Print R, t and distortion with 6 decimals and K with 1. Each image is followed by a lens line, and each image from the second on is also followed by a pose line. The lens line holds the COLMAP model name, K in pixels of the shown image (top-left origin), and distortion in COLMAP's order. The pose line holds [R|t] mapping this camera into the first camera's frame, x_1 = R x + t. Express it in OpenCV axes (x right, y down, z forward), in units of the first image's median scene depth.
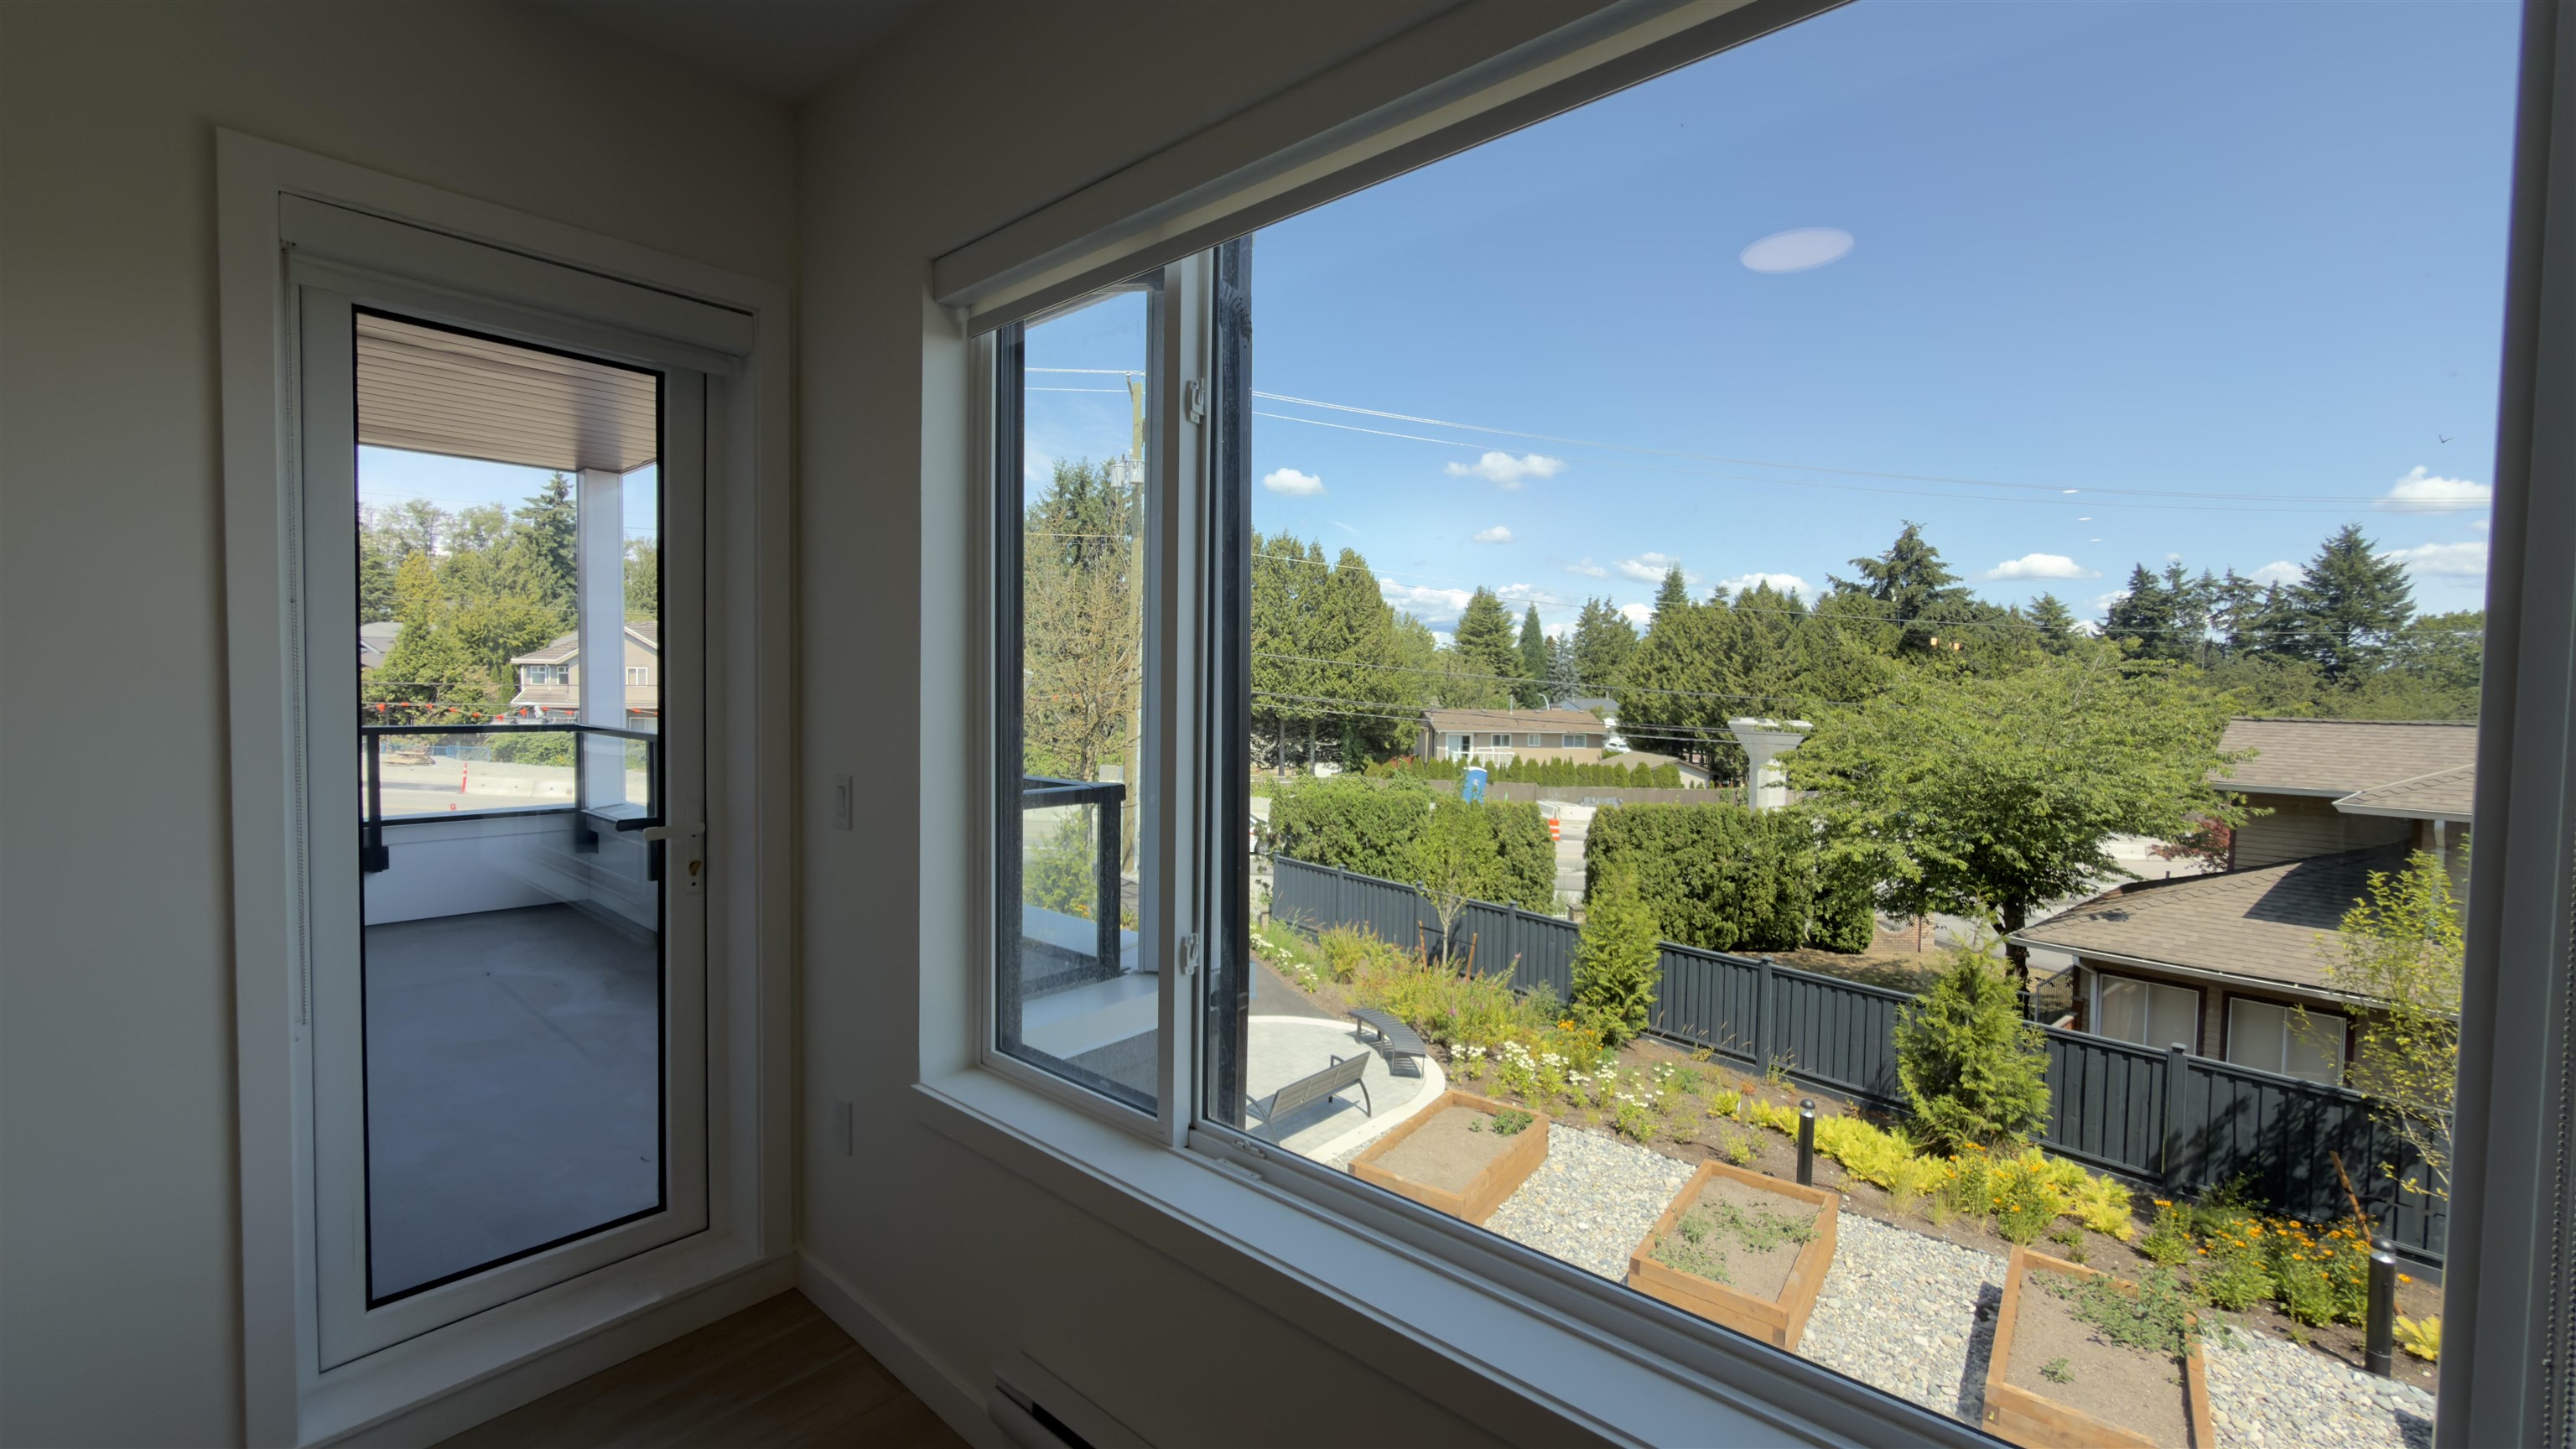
lens RADIAL K [[1037.7, 0, 1305.8], [0, 1037.7, 726.7], [0, 0, 1]] dist [-0.000114, 0.000041]
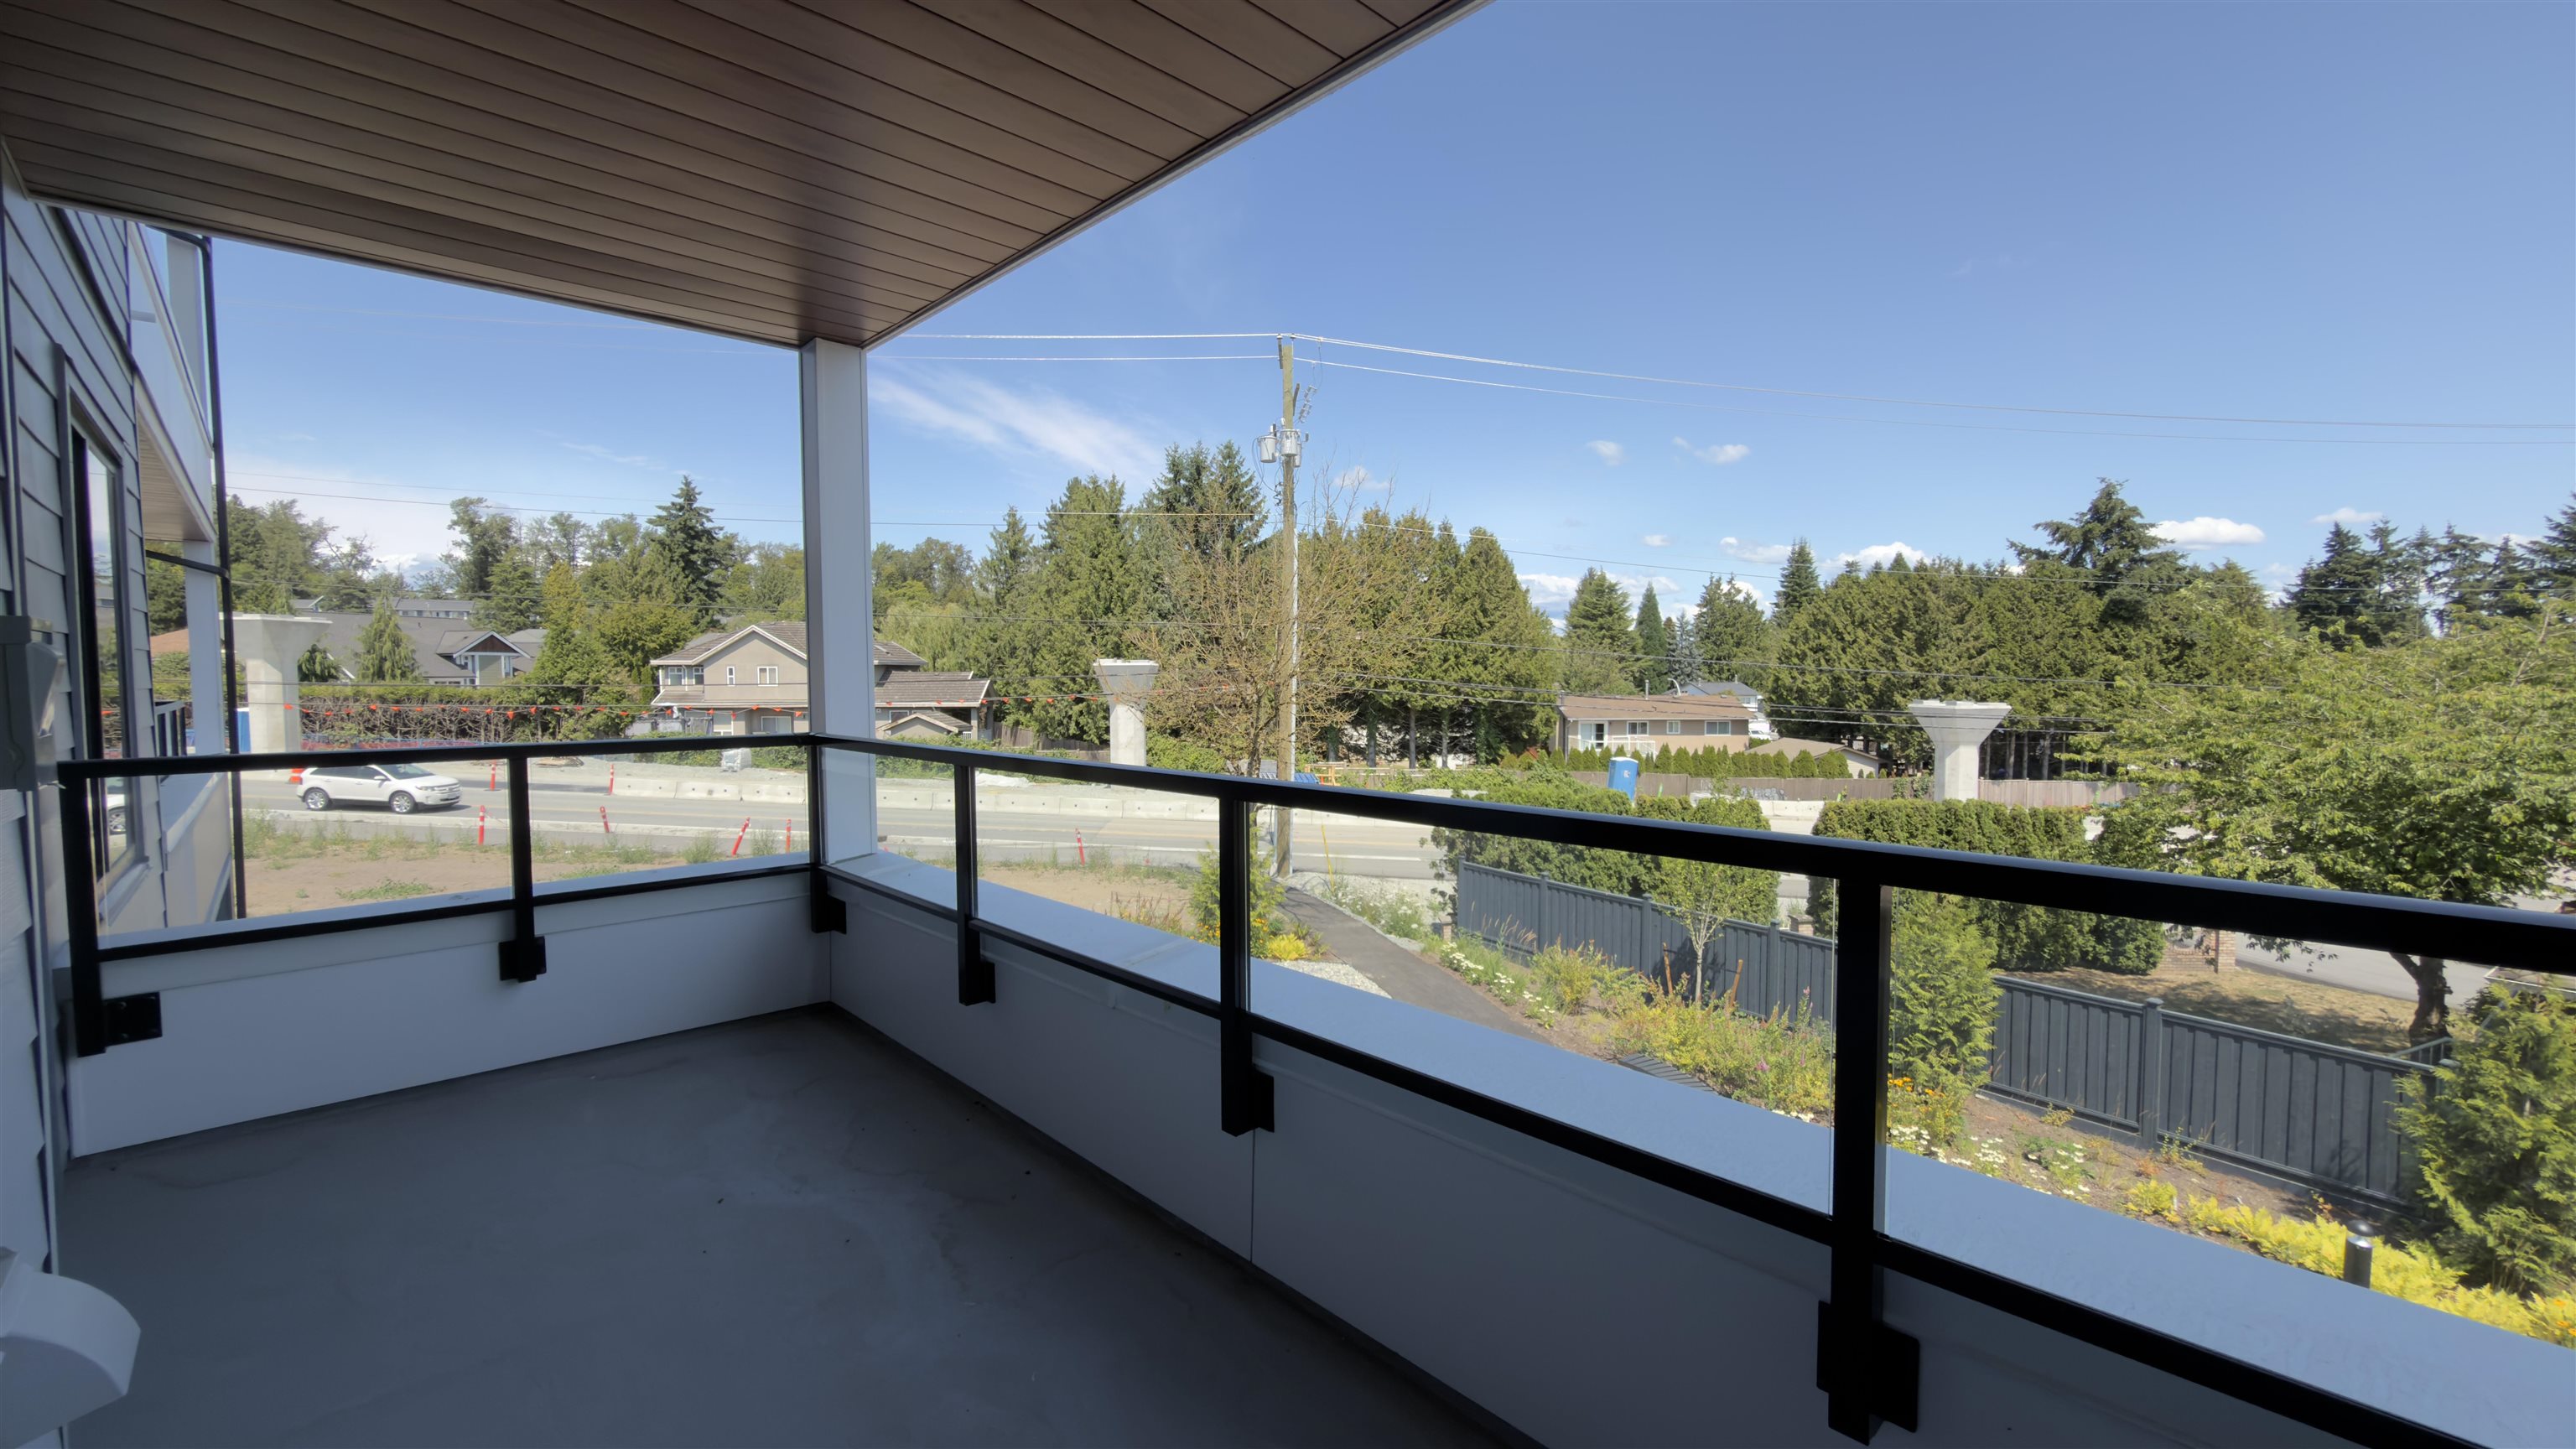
lens RADIAL K [[1034.2, 0, 1296.8], [0, 1034.2, 724.9], [0, 0, 1]] dist [0.000227, -0.000351]
pose [[0.995687, -0.012772, -0.091891, -0.041596], [0.013505, 0.999882, 0.007362, -0.001020], [0.091786, -0.008571, 0.995742, 0.047004]]
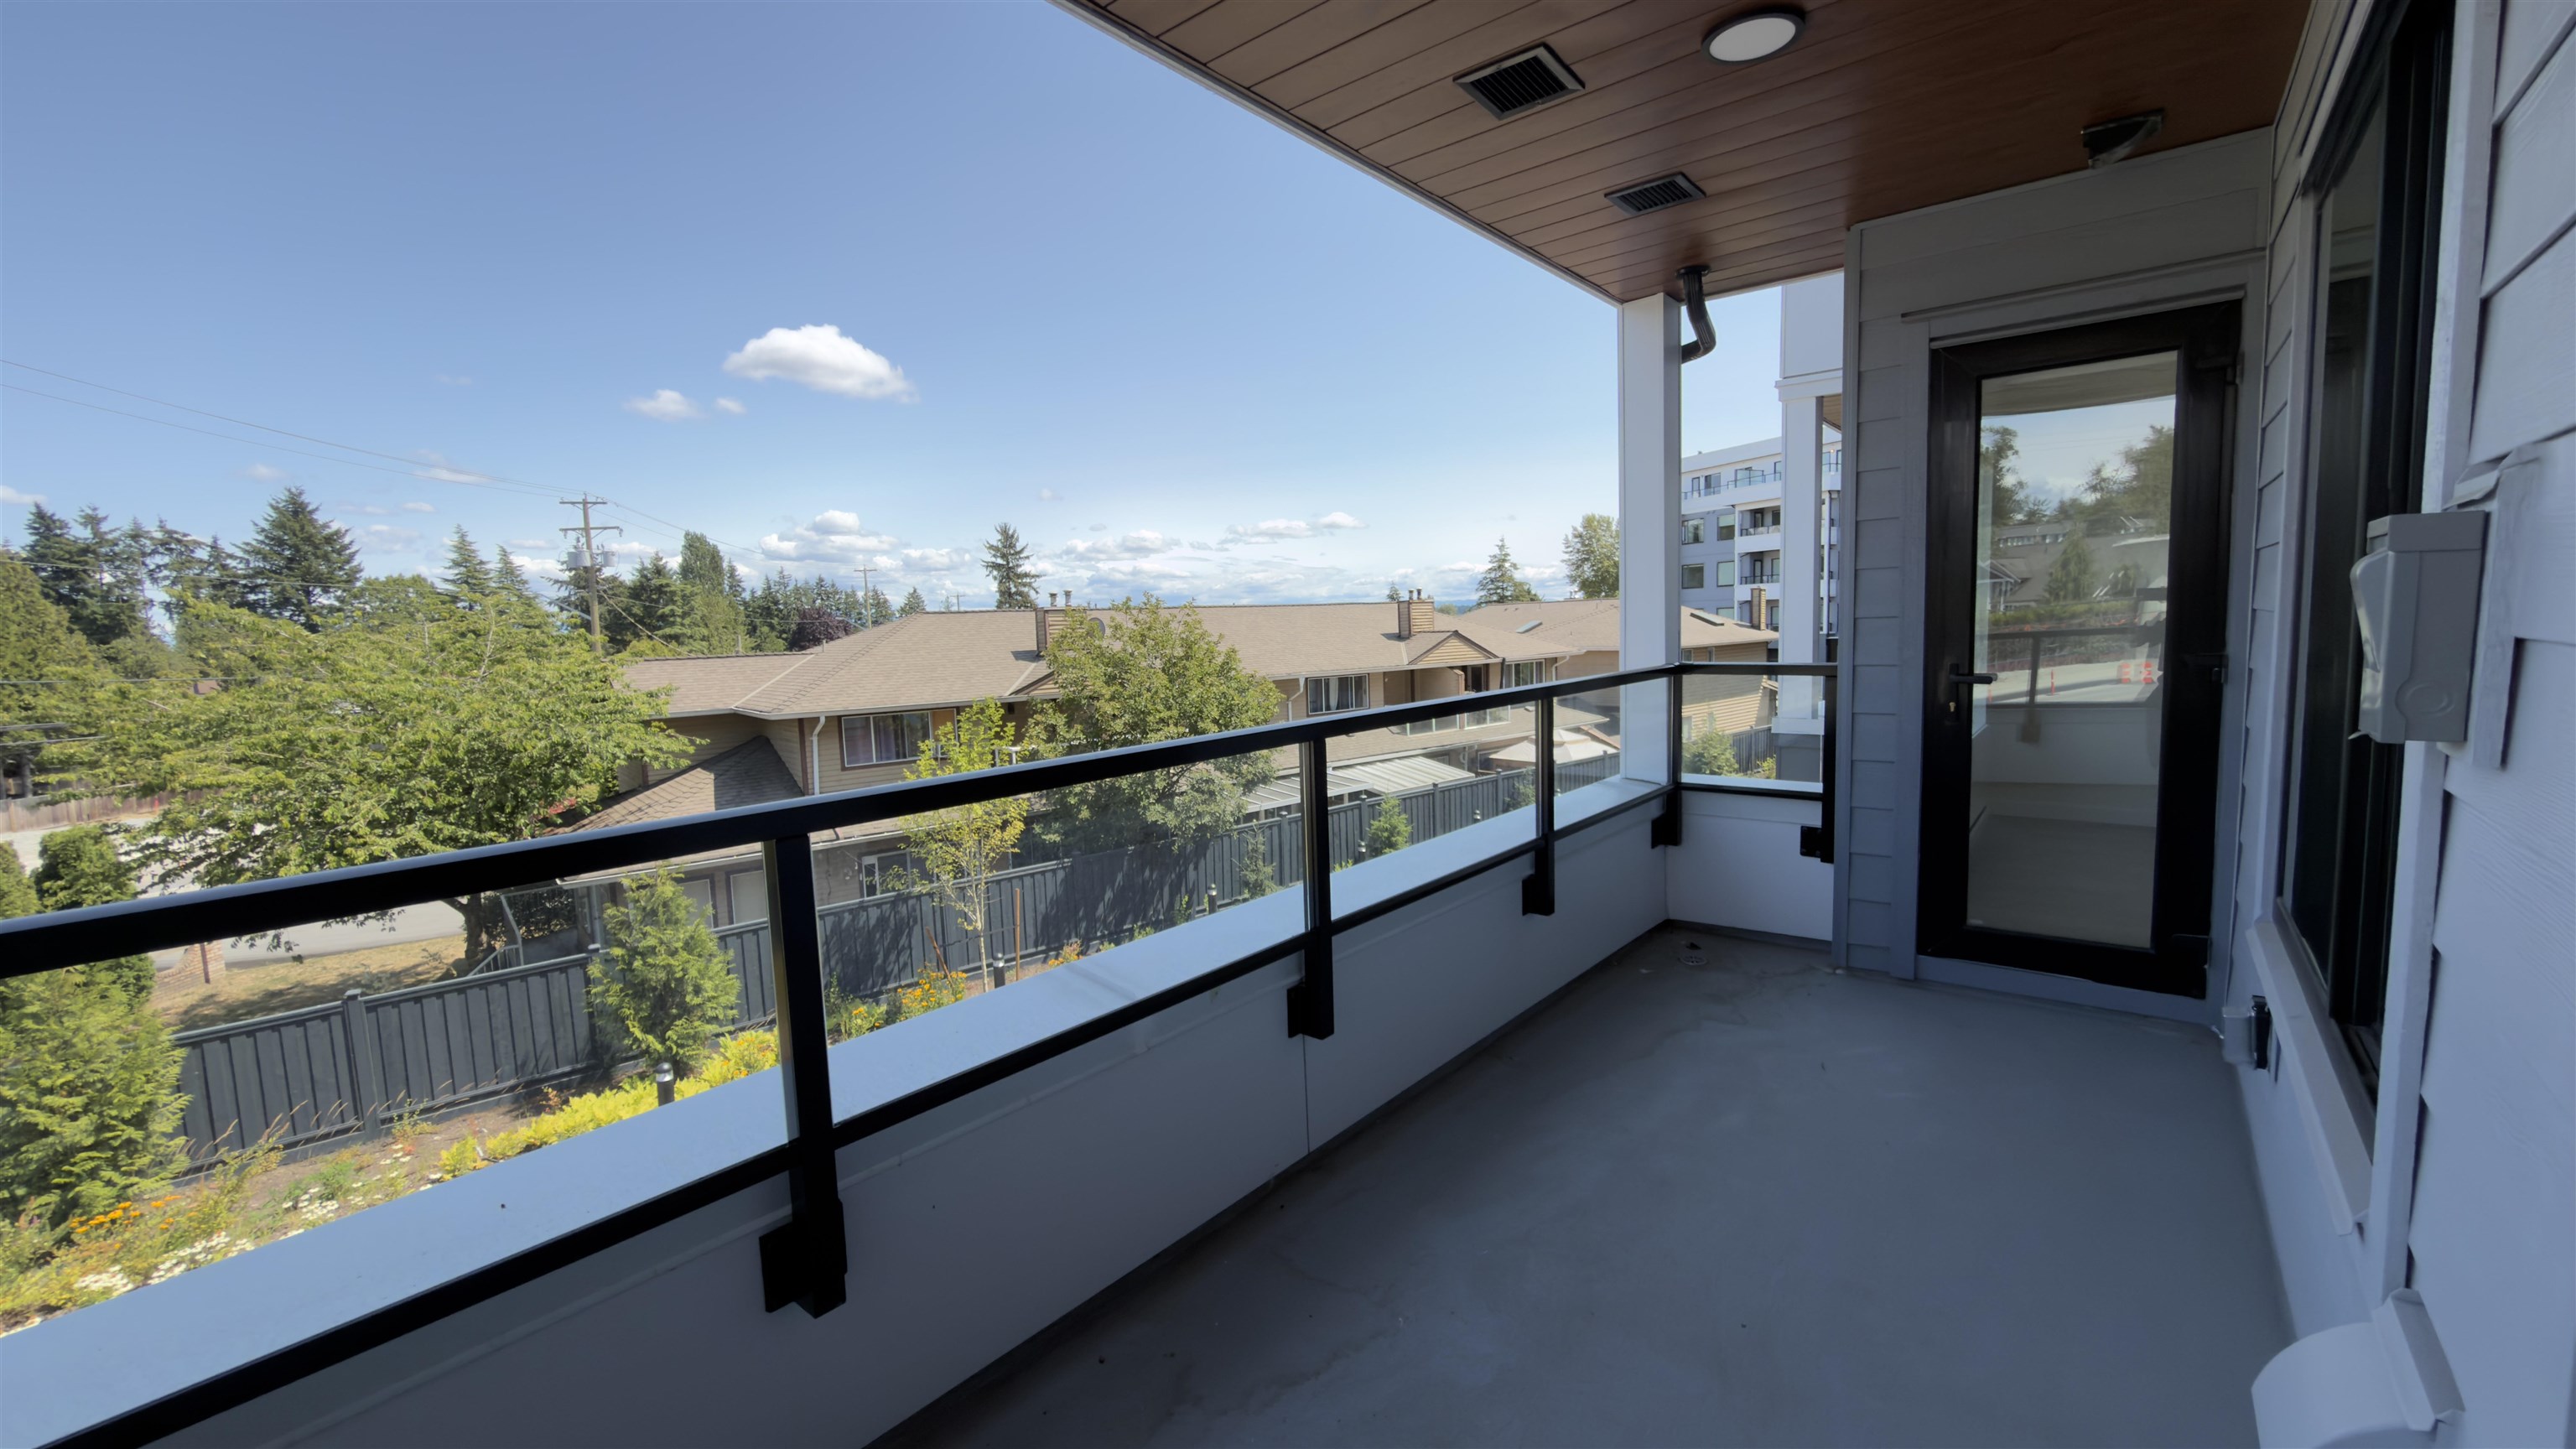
lens RADIAL K [[1021.8, 0, 1284.6], [0, 1021.8, 730.1], [0, 0, 1]] dist [-0.001354, -0.000199]
pose [[-0.021915, -0.115790, 0.993032, -0.097573], [0.072745, 0.990453, 0.117094, -0.004265], [-0.997110, 0.074804, -0.013282, 0.090443]]
